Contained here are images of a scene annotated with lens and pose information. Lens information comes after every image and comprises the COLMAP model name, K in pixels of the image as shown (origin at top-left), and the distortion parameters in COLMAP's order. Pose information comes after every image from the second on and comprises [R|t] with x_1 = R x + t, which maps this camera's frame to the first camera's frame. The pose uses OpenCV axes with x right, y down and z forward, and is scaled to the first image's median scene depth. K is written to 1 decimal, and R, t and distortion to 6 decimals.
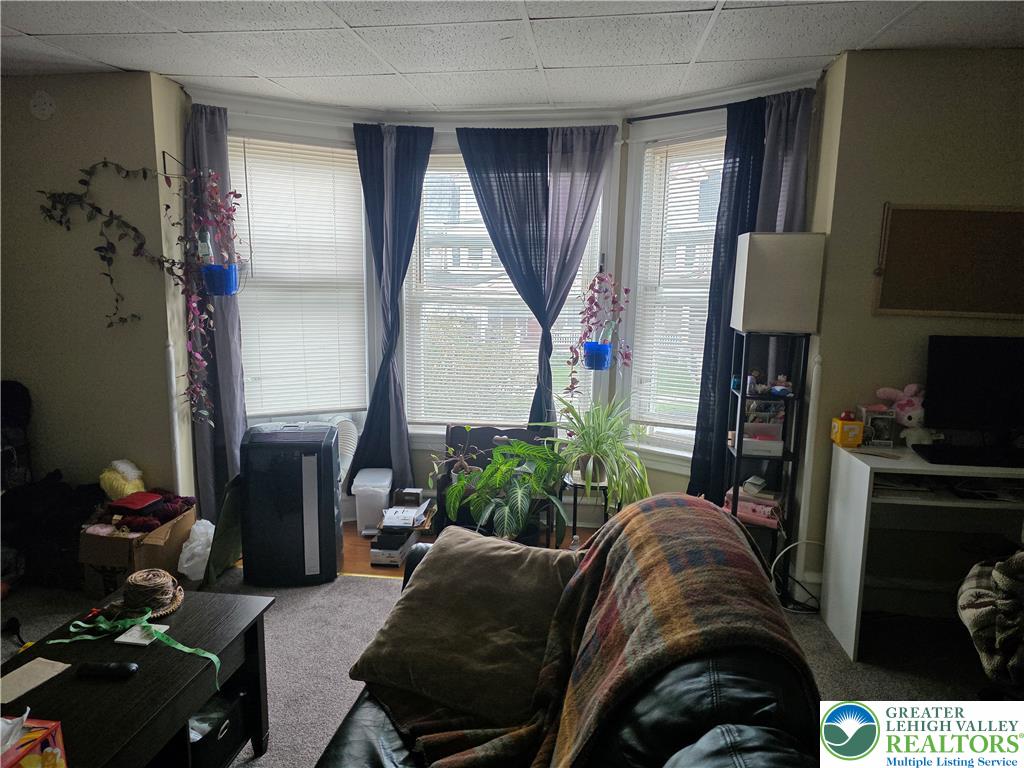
lens RADIAL K [[687.9, 0, 505.3], [0, 687.9, 389.0], [0, 0, 1]] dist [0.057710, -0.048418]
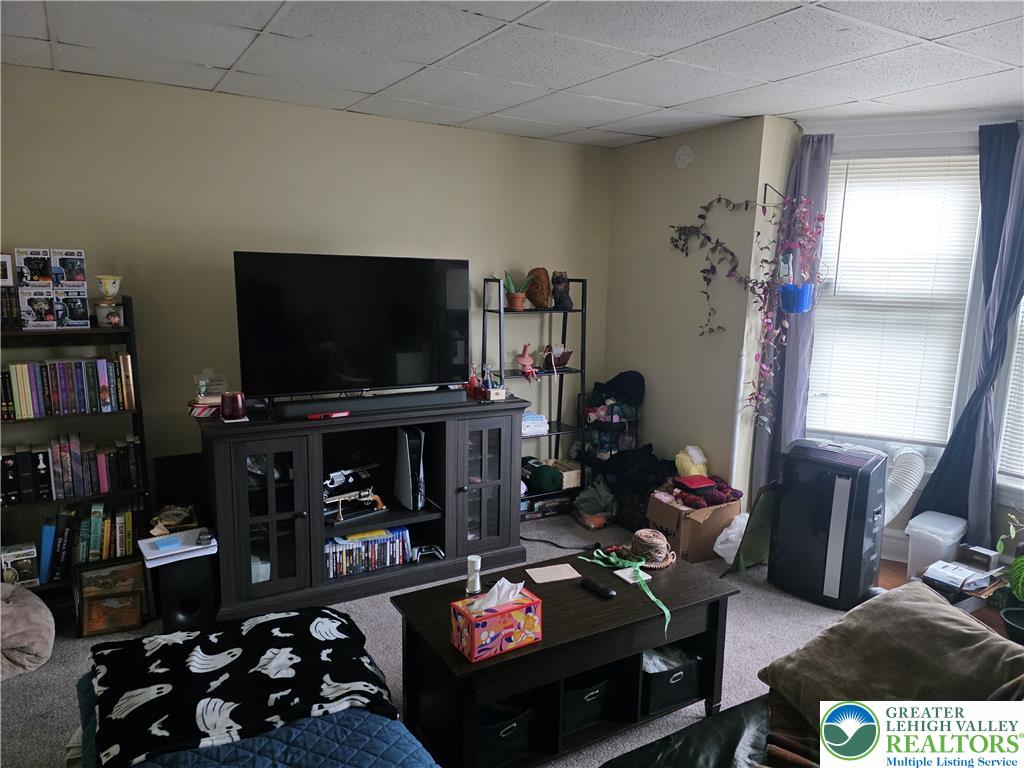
lens RADIAL K [[687.9, 0, 510.6], [0, 687.9, 397.3], [0, 0, 1]] dist [0.057710, -0.048418]
pose [[0.623147, 0.140475, -0.769386, 0.163026], [-0.141042, 0.987793, 0.066118, -0.015987], [0.769282, 0.067314, 0.635353, -0.006391]]
